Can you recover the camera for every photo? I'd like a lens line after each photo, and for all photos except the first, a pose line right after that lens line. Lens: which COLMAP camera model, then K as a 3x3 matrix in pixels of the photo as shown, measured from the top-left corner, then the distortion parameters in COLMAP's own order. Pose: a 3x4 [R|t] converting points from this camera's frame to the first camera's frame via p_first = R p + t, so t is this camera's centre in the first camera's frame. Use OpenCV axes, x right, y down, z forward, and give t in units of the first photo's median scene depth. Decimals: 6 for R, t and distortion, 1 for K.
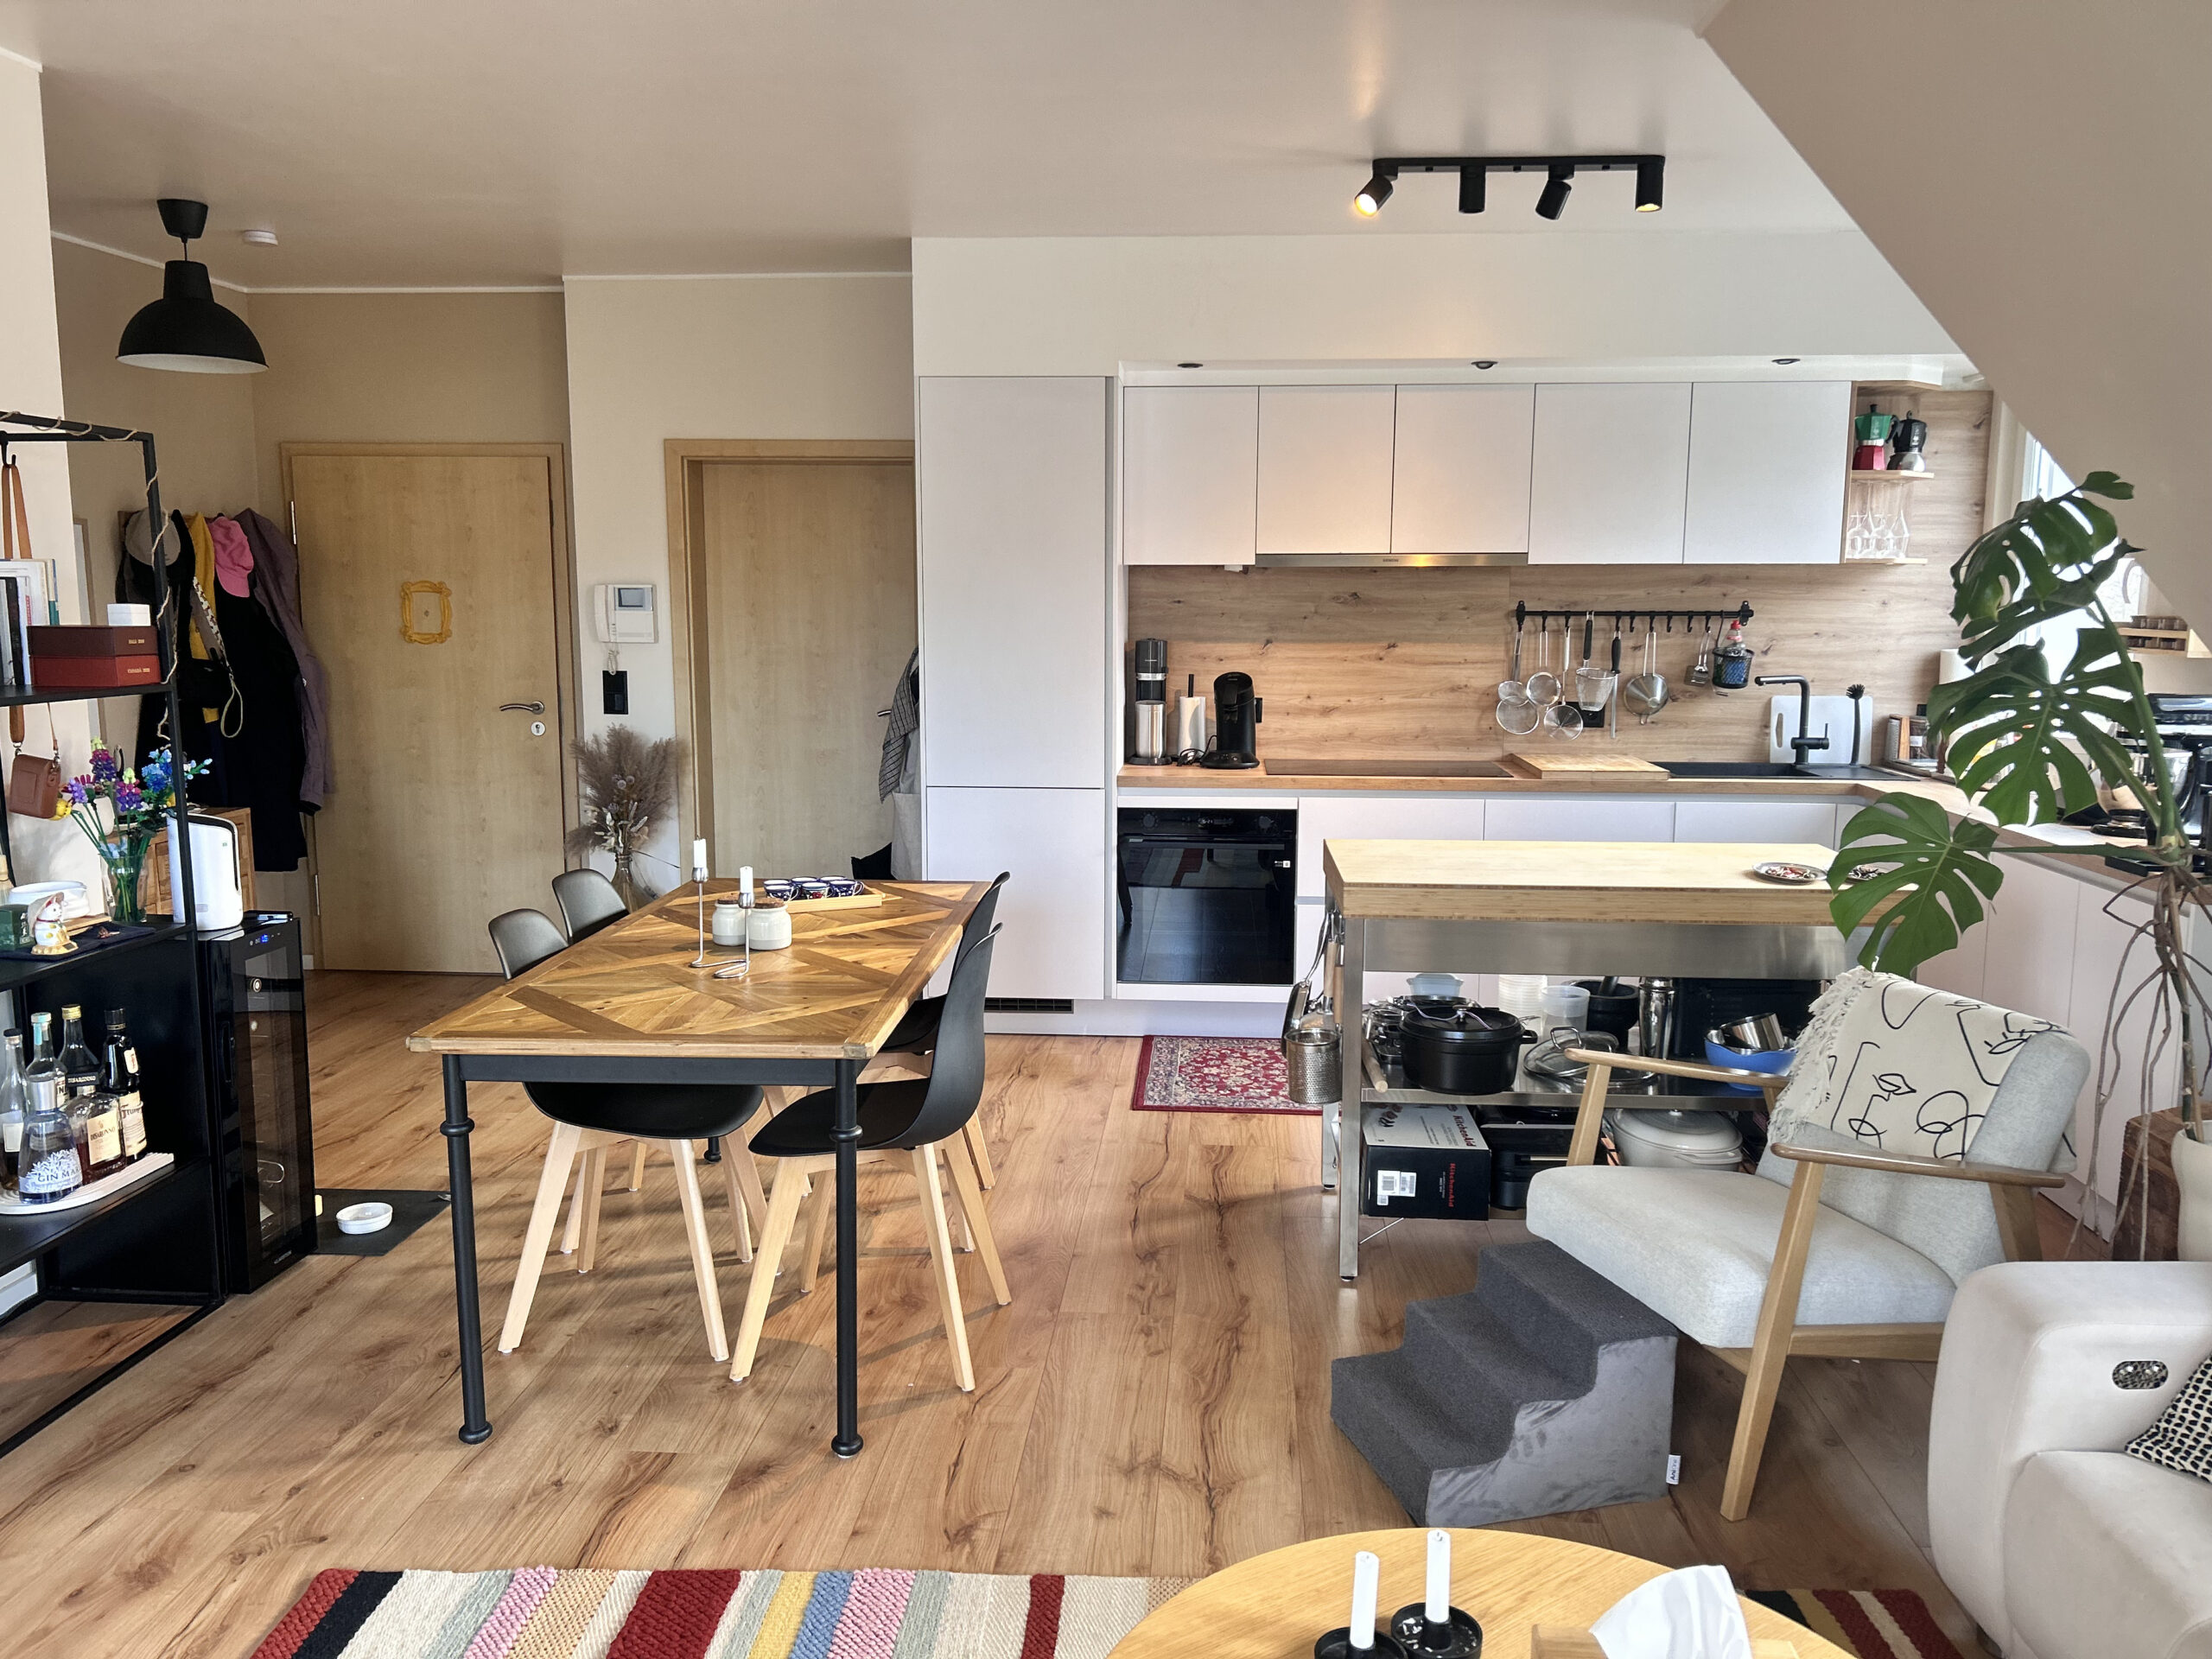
lens RADIAL K [[1670.5, 0, 1110.8], [0, 1670.5, 827.4], [0, 0, 1]] dist [0.037885, -0.022593]
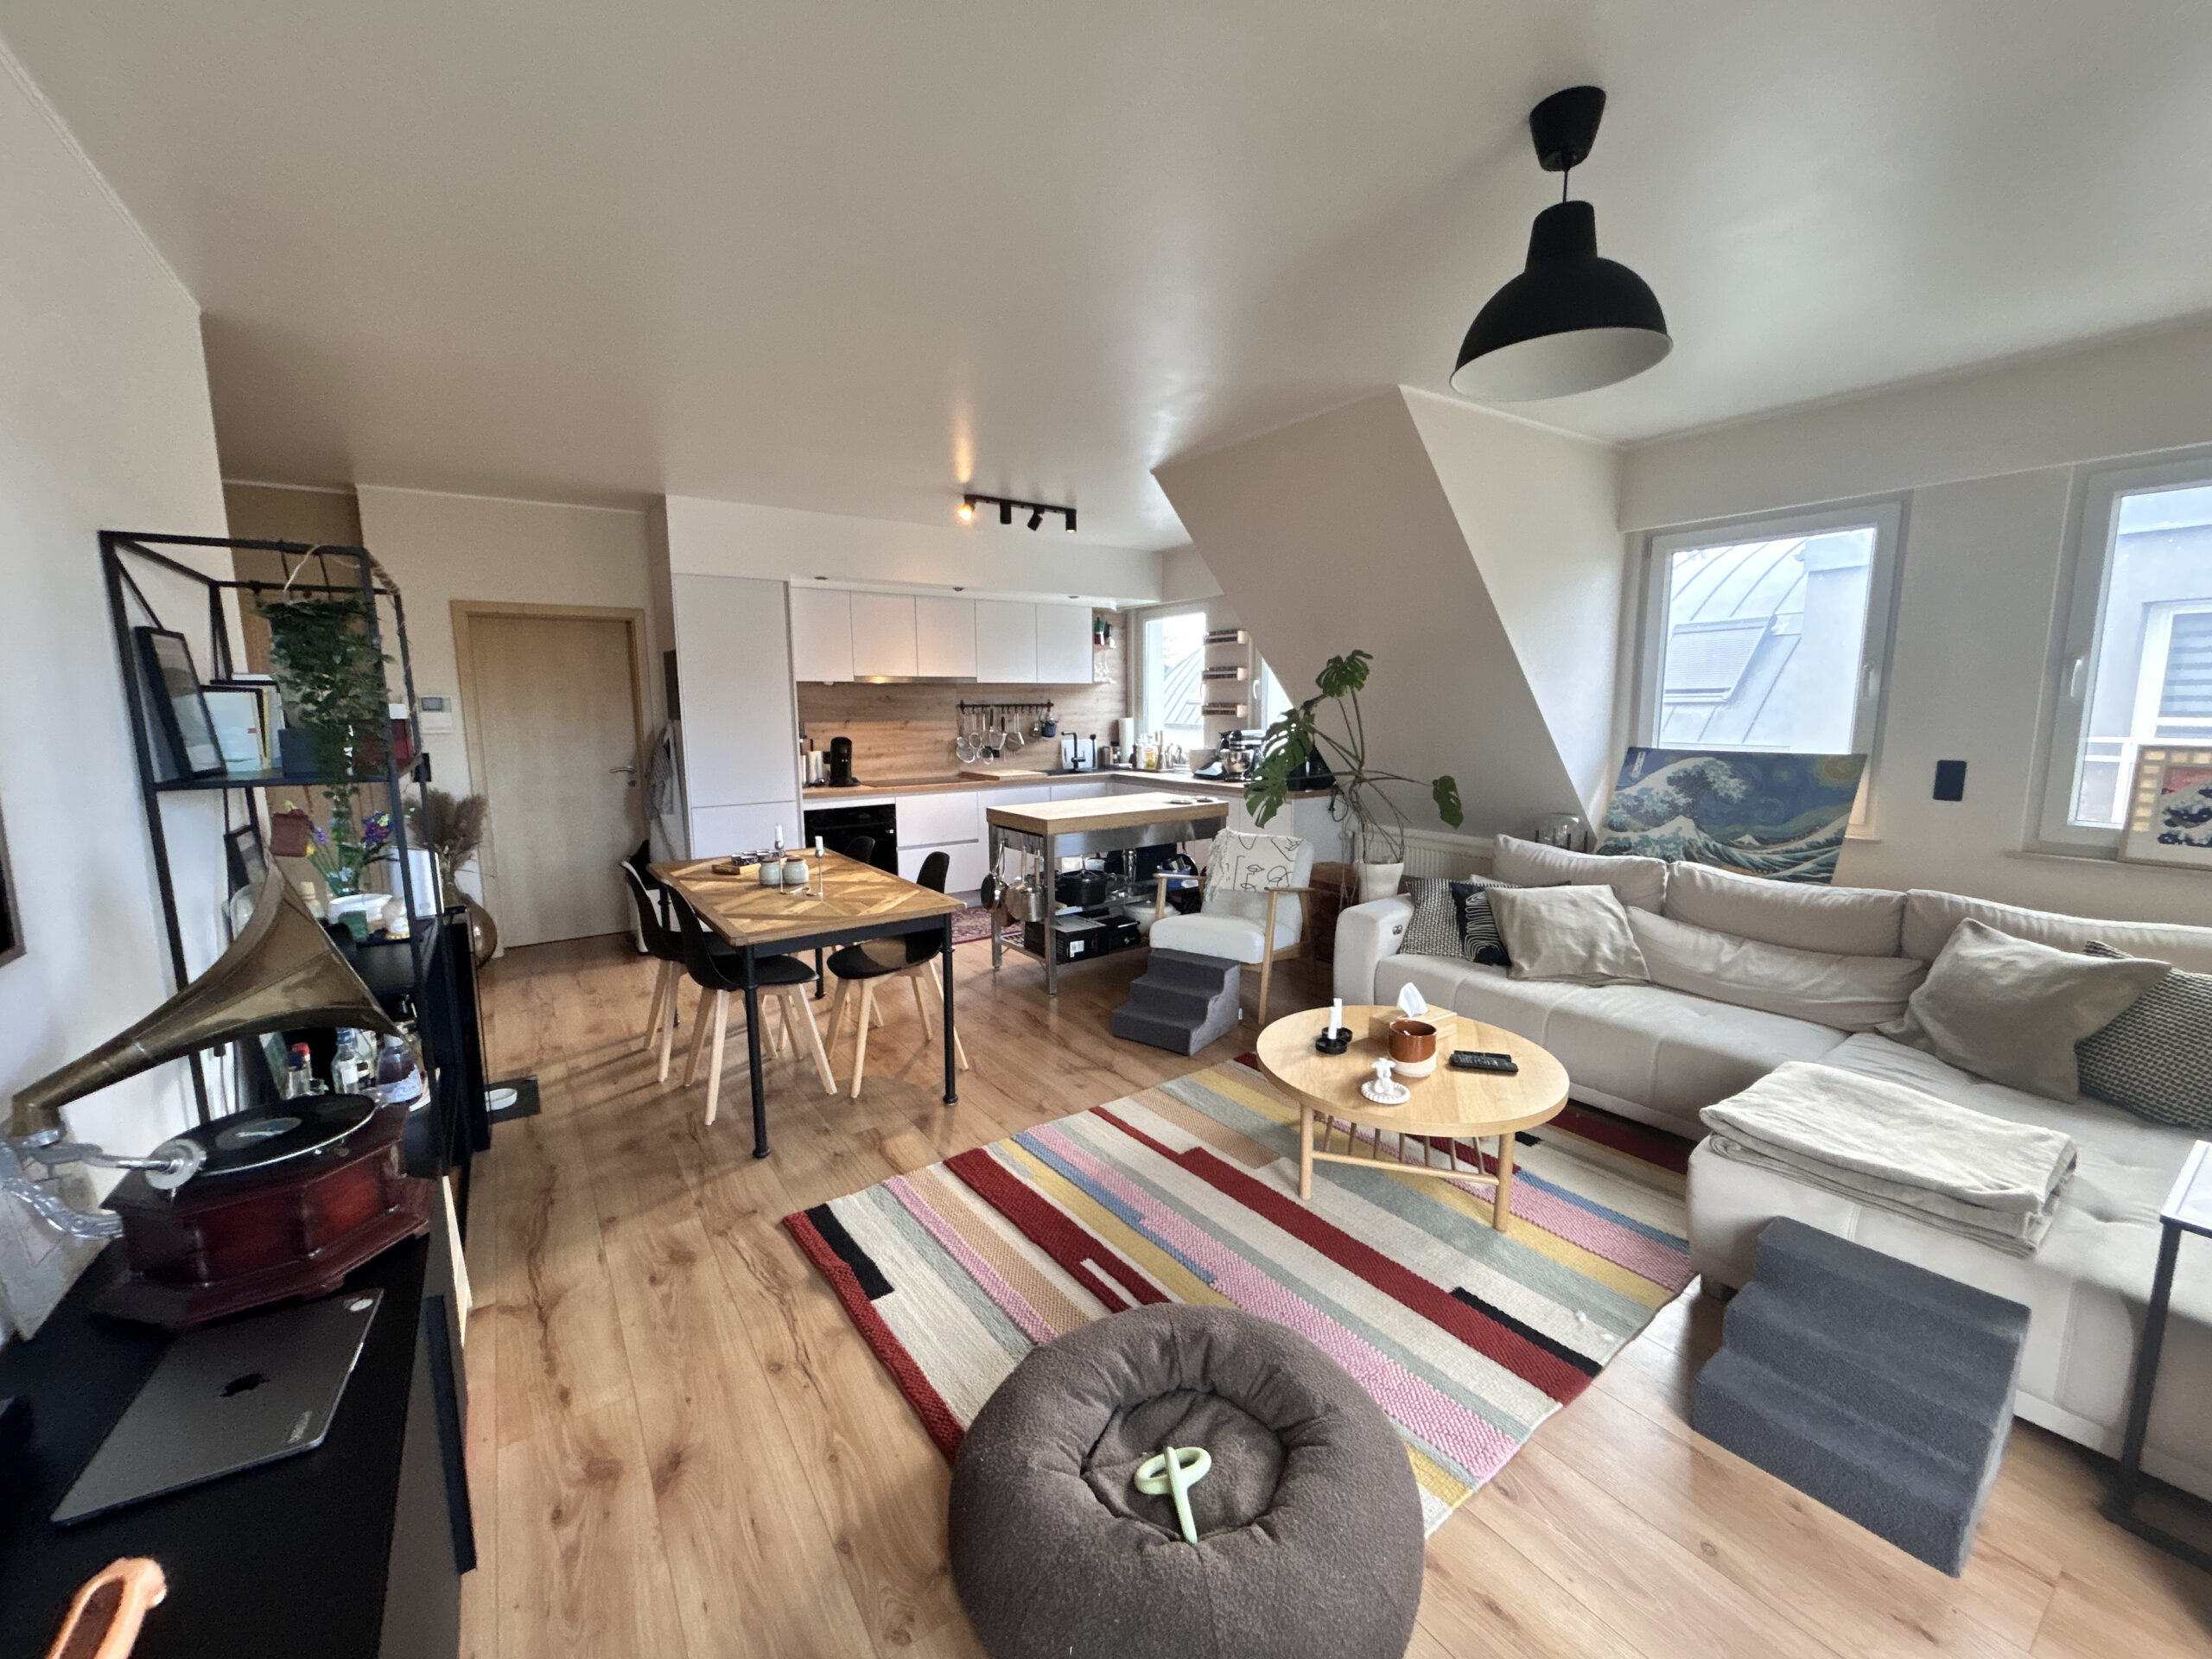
lens RADIAL K [[887.4, 0, 1105.5], [0, 887.4, 835.1], [0, 0, 1]] dist [0.001449, 0.000280]
pose [[0.780174, -0.102774, 0.617063, -0.354280], [0.097678, 0.994327, 0.042111, 0.007006], [-0.617890, 0.027419, 0.785786, 0.001502]]
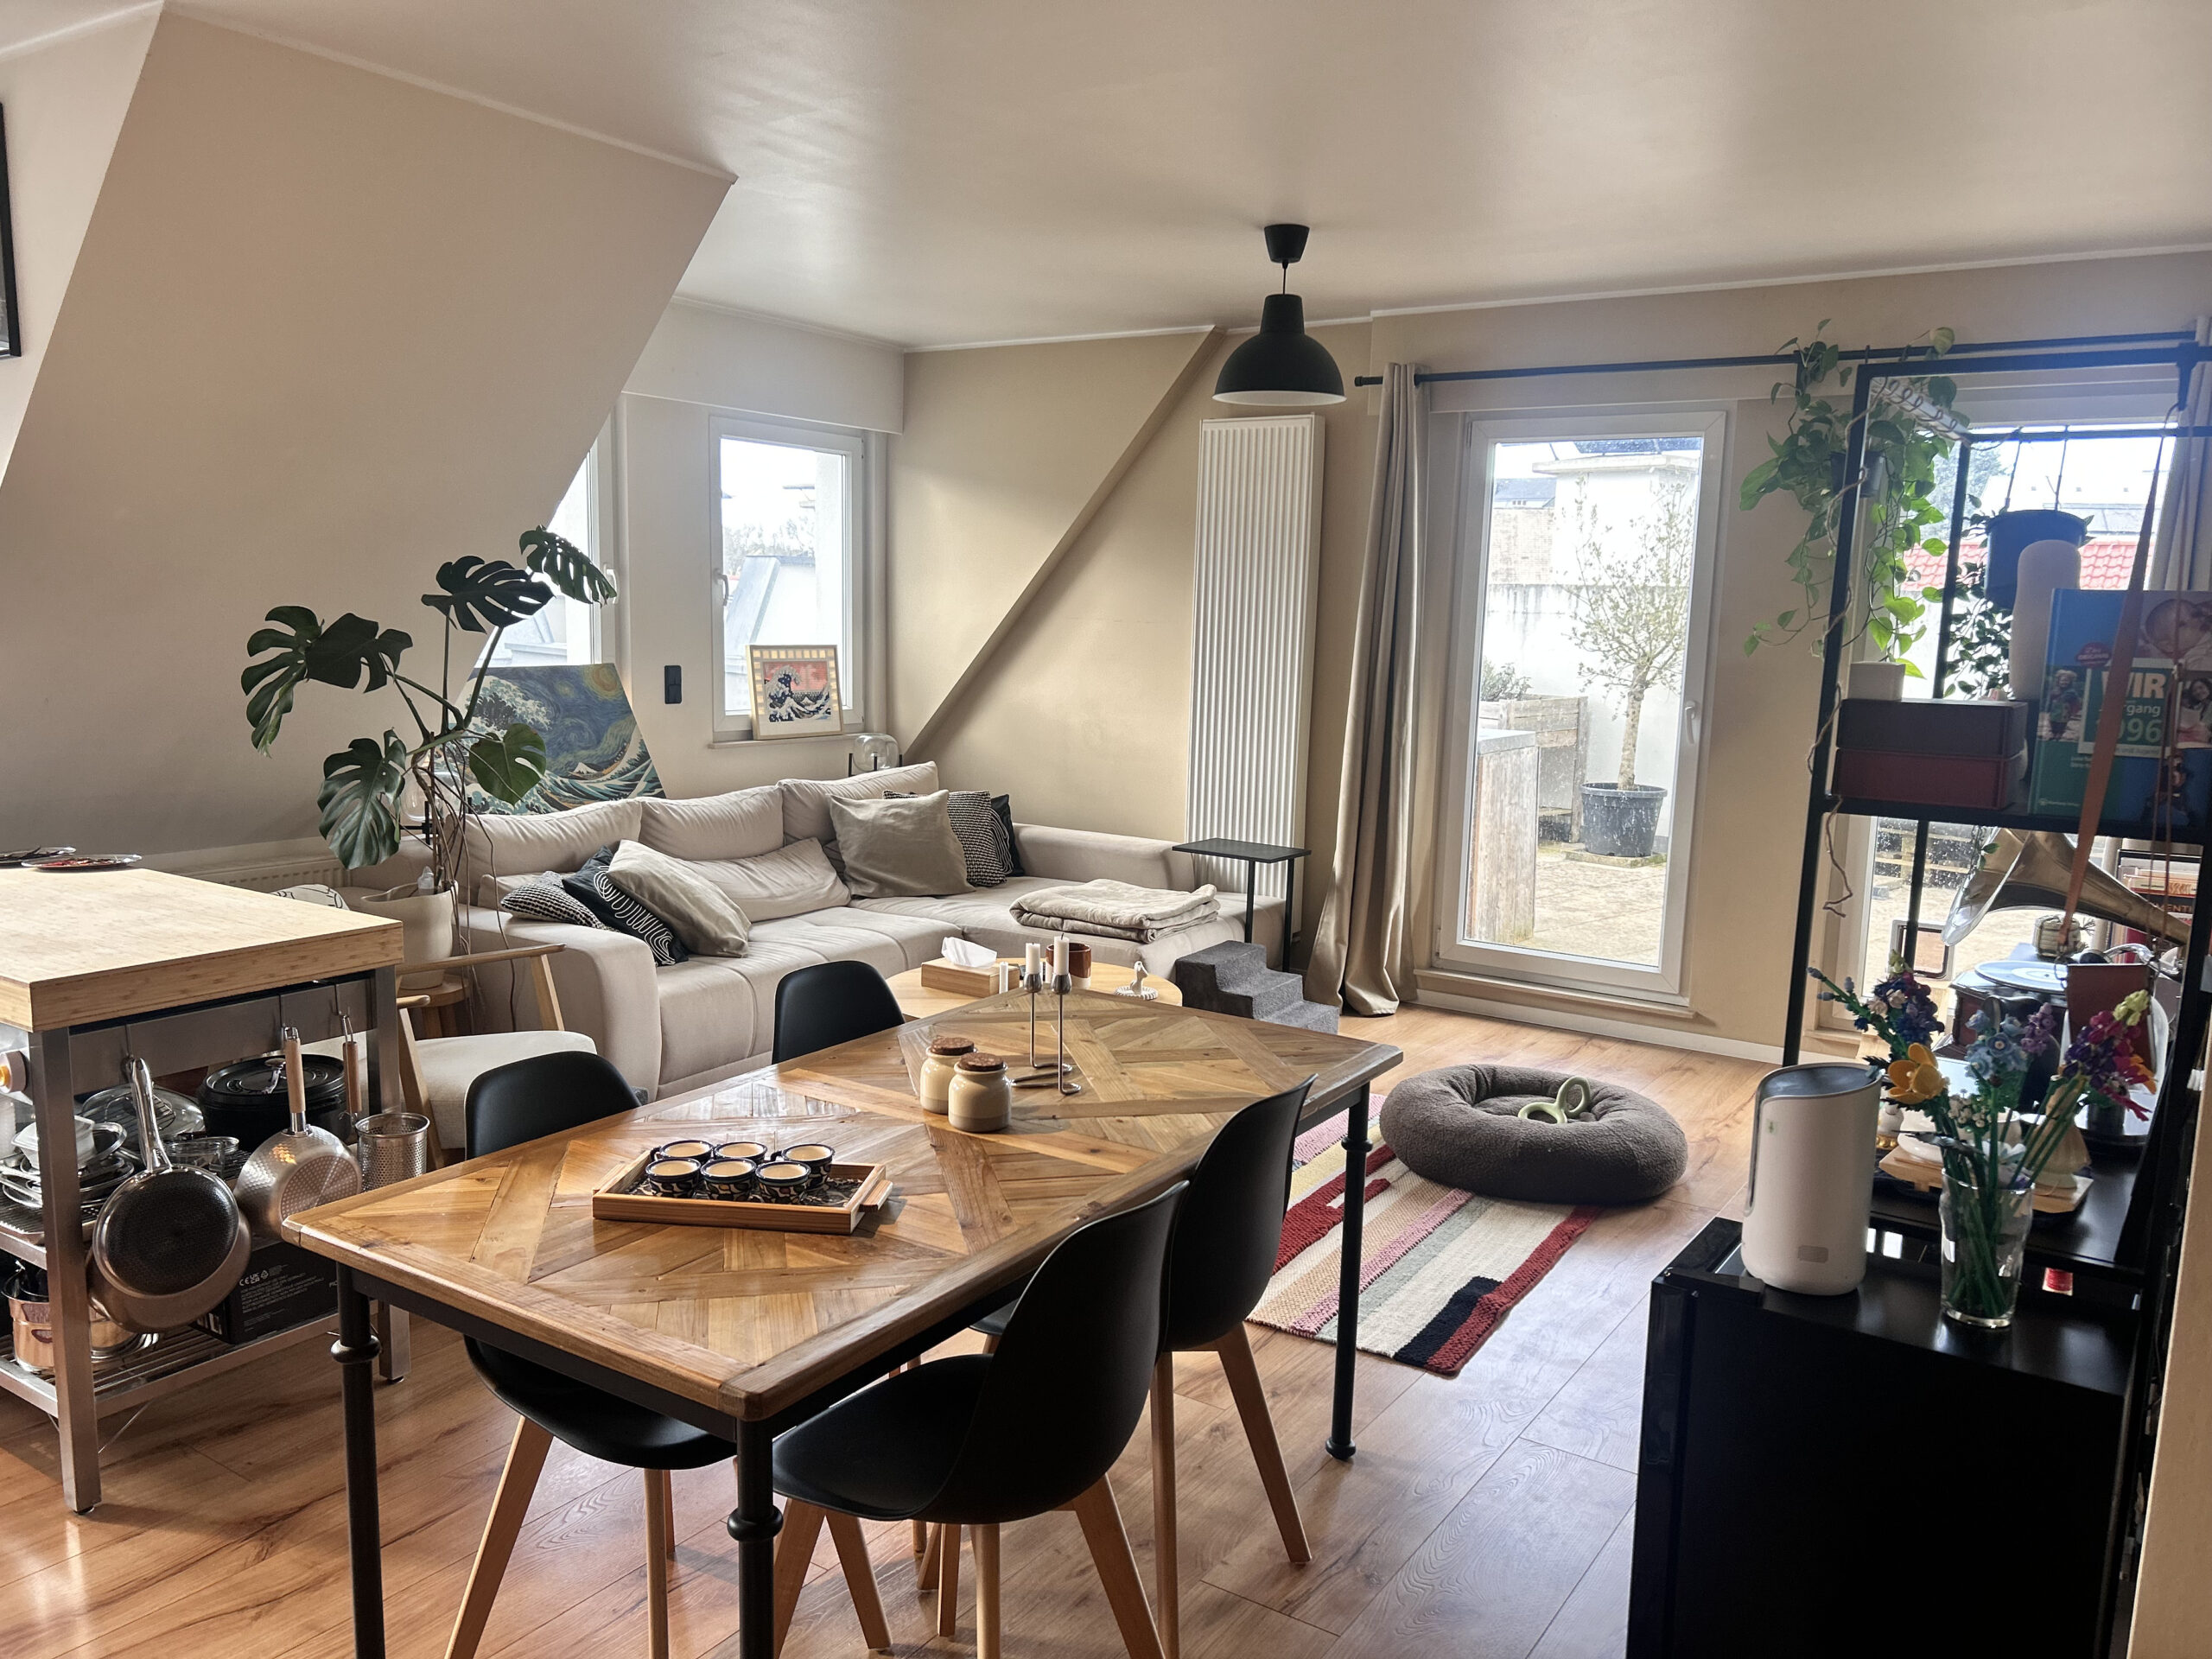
lens RADIAL K [[1670.5, 0, 1107.4], [0, 1670.5, 837.2], [0, 0, 1]] dist [0.037885, -0.022593]
pose [[-0.861515, -0.101686, 0.497445, -0.400697], [0.037993, 0.964082, 0.262873, -0.149676], [-0.506309, 0.245368, -0.826708, 1.005160]]
